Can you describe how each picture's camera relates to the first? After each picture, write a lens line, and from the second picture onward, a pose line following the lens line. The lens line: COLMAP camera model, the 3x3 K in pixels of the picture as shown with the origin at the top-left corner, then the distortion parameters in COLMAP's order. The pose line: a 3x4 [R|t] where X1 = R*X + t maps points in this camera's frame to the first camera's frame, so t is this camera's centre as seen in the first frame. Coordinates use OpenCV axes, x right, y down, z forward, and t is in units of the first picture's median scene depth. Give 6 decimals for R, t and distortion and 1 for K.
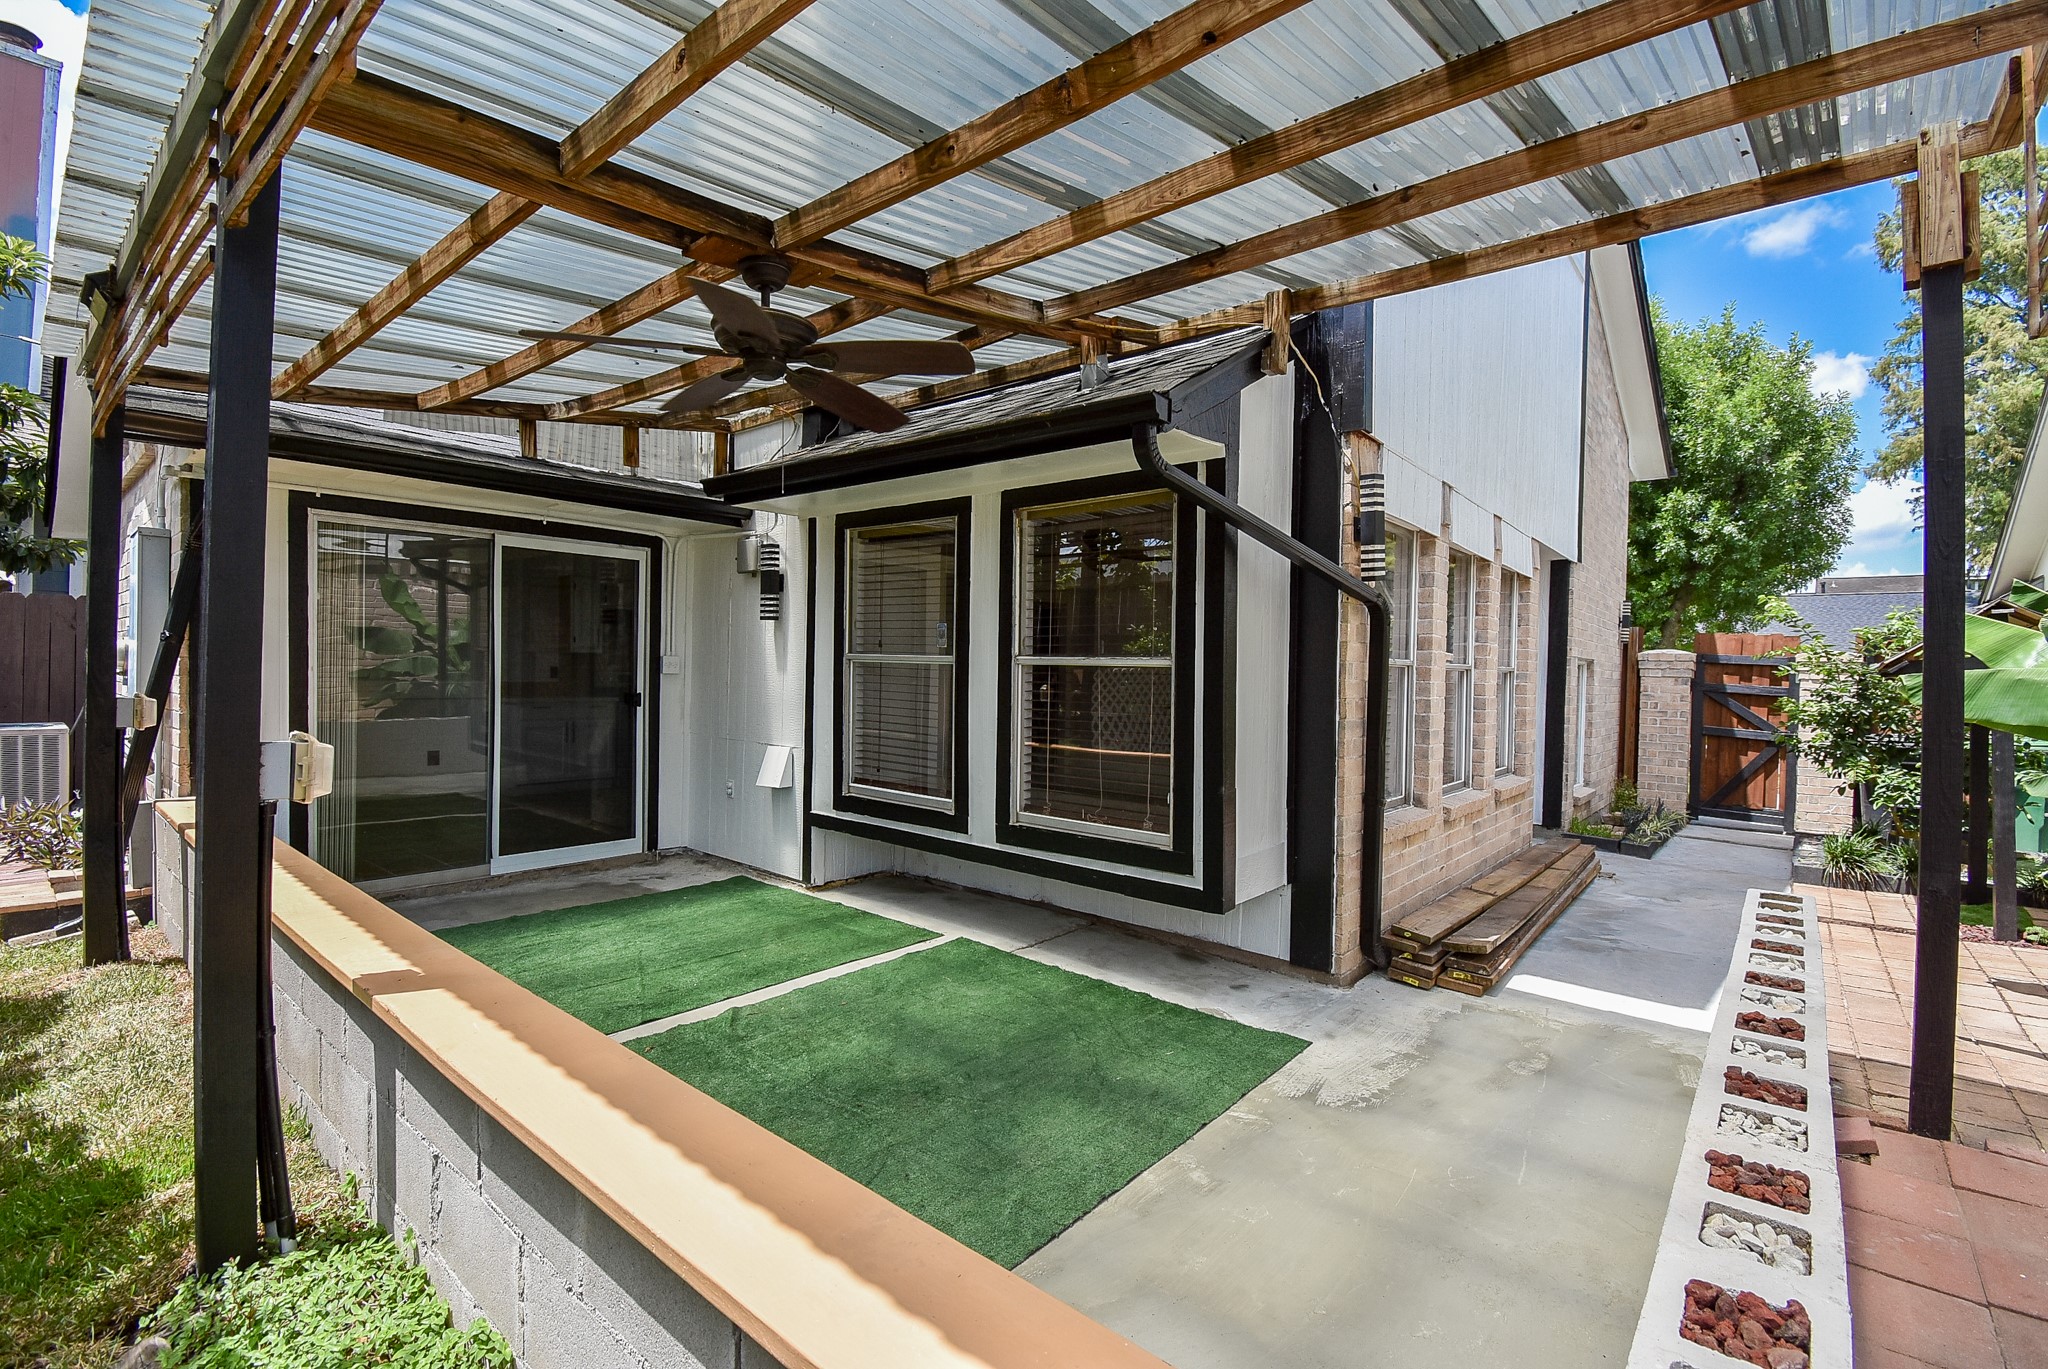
lens RADIAL K [[909.4, 0, 1029.0], [0, 909.4, 682.5], [0, 0, 1]] dist [0.010041, -0.018762]
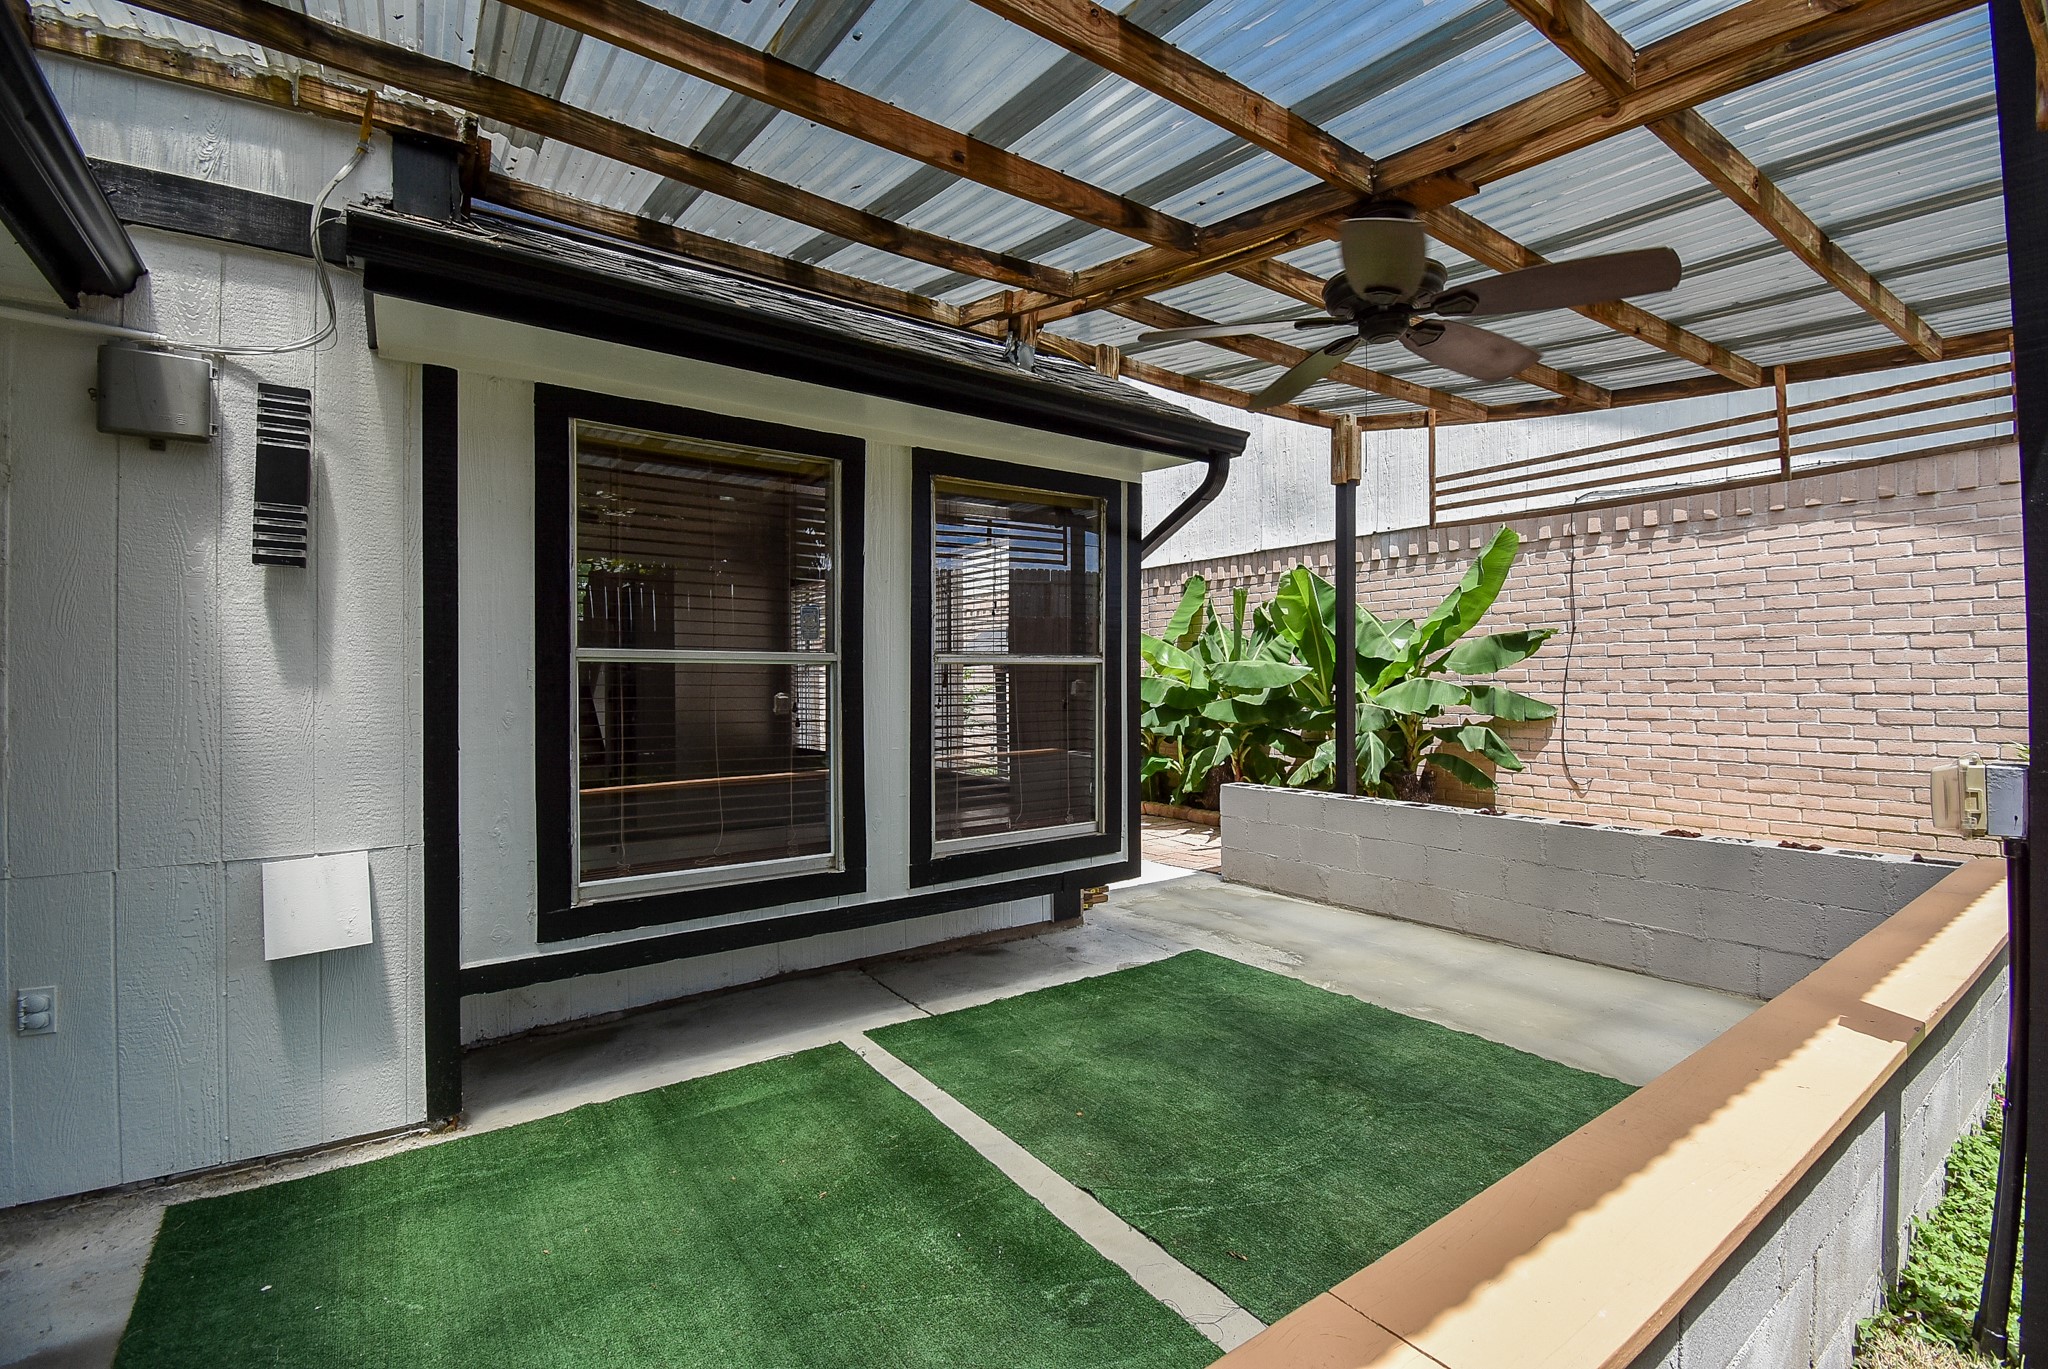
lens RADIAL K [[909.4, 0, 1026.7], [0, 909.4, 676.6], [0, 0, 1]] dist [0.010041, -0.018762]
pose [[0.239427, -0.026579, 0.970550, -0.812112], [0.023094, 0.999498, 0.021674, -0.024886], [-0.970640, 0.017224, 0.239921, 0.739100]]
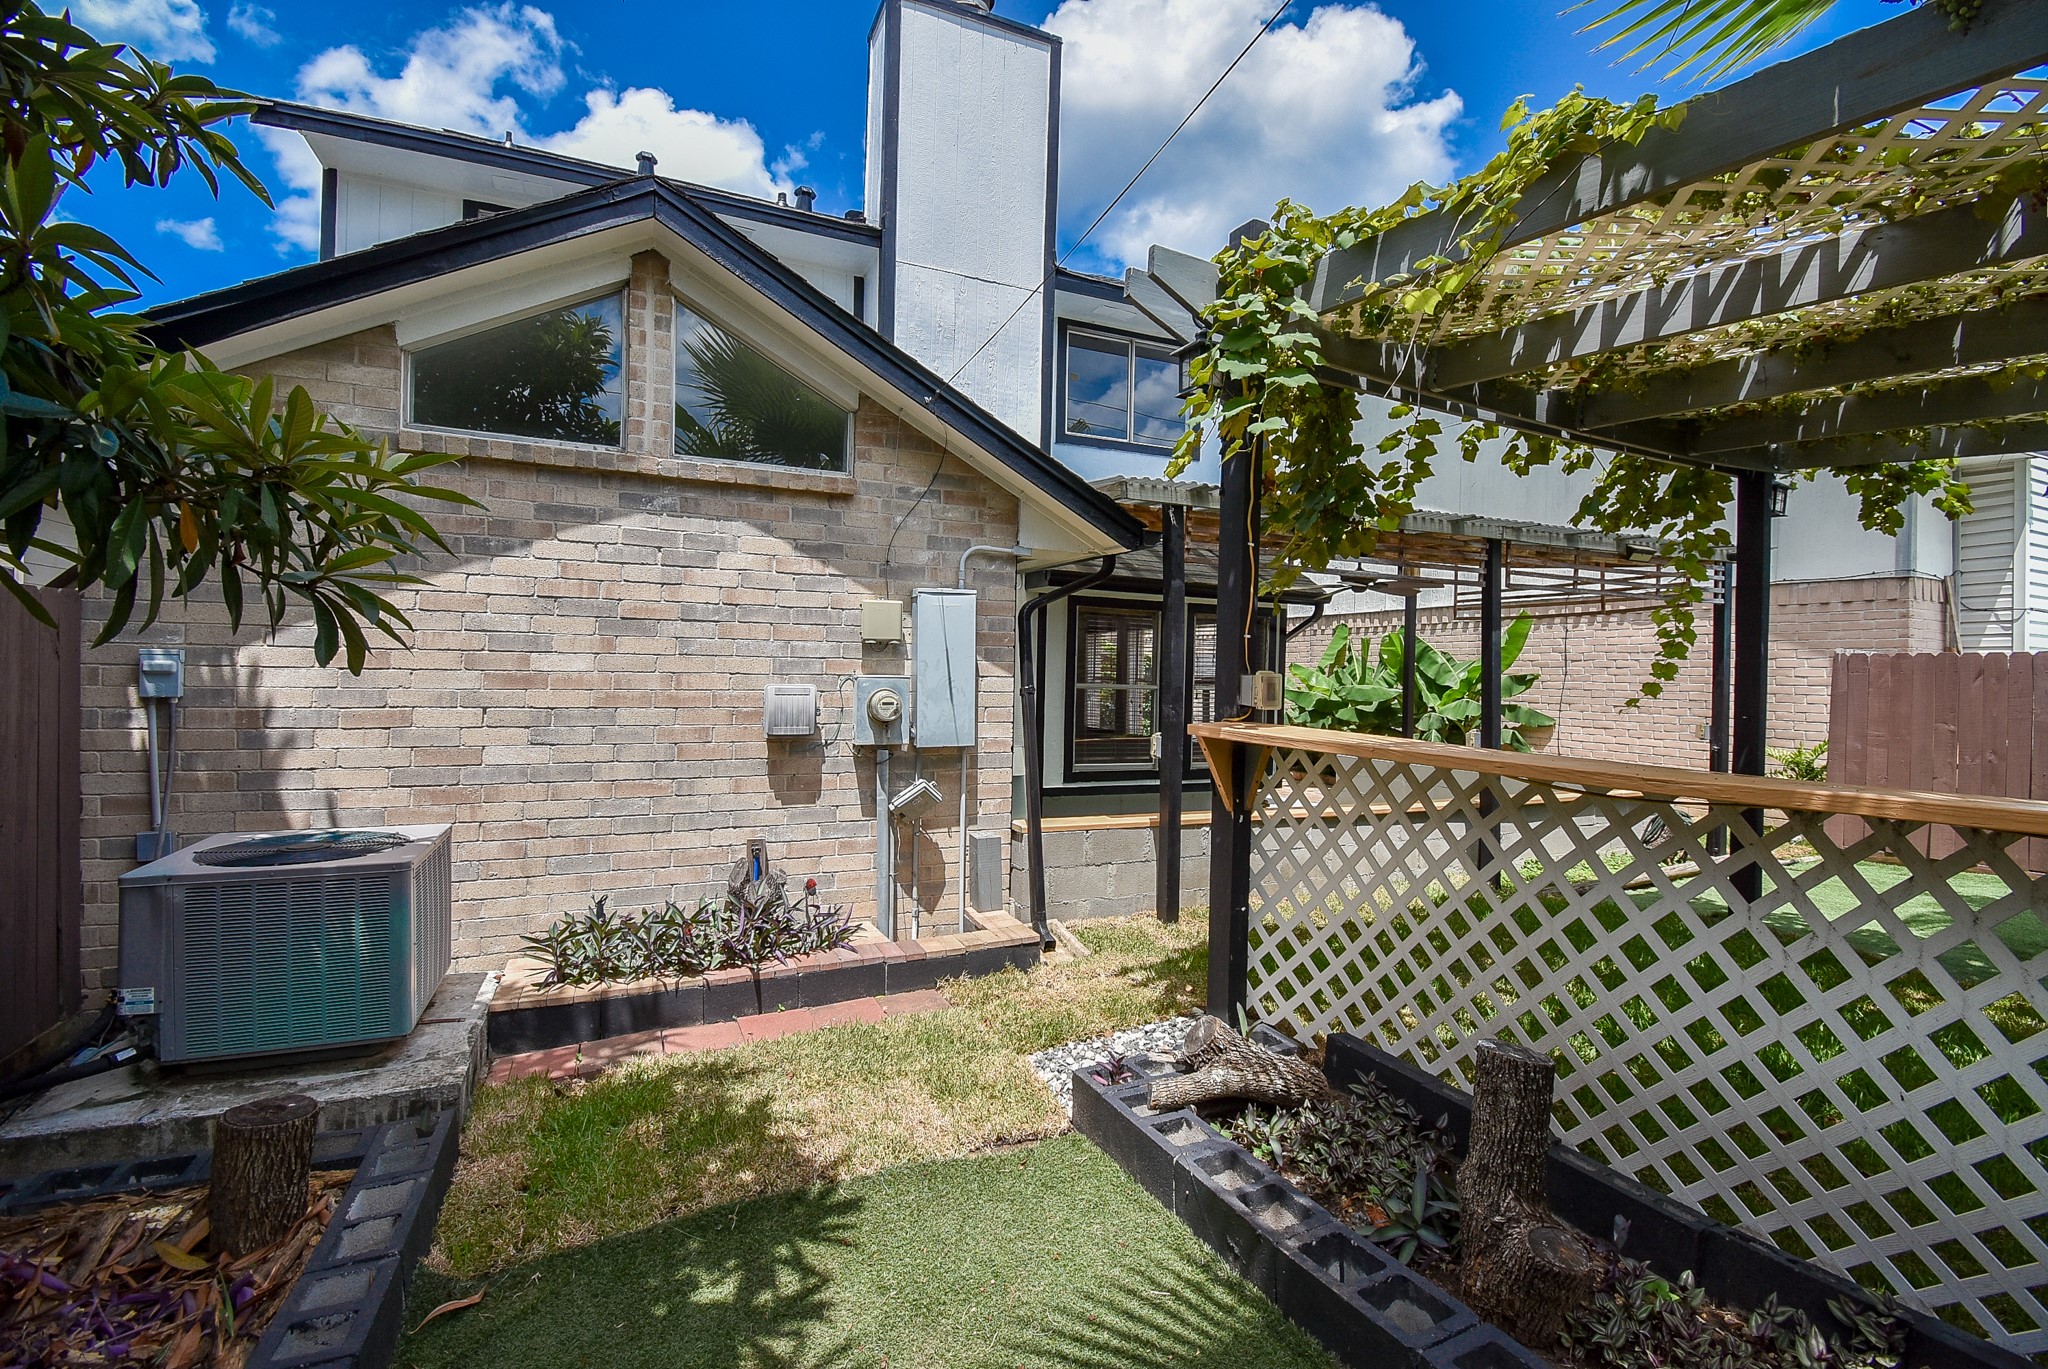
lens RADIAL K [[909.4, 0, 1019.7], [0, 909.4, 683.2], [0, 0, 1]] dist [0.010041, -0.018762]
pose [[0.434900, -0.027612, 0.900055, -2.058899], [0.001309, 0.999548, 0.030031, -0.099103], [-0.900478, -0.011882, 0.434740, 0.478923]]
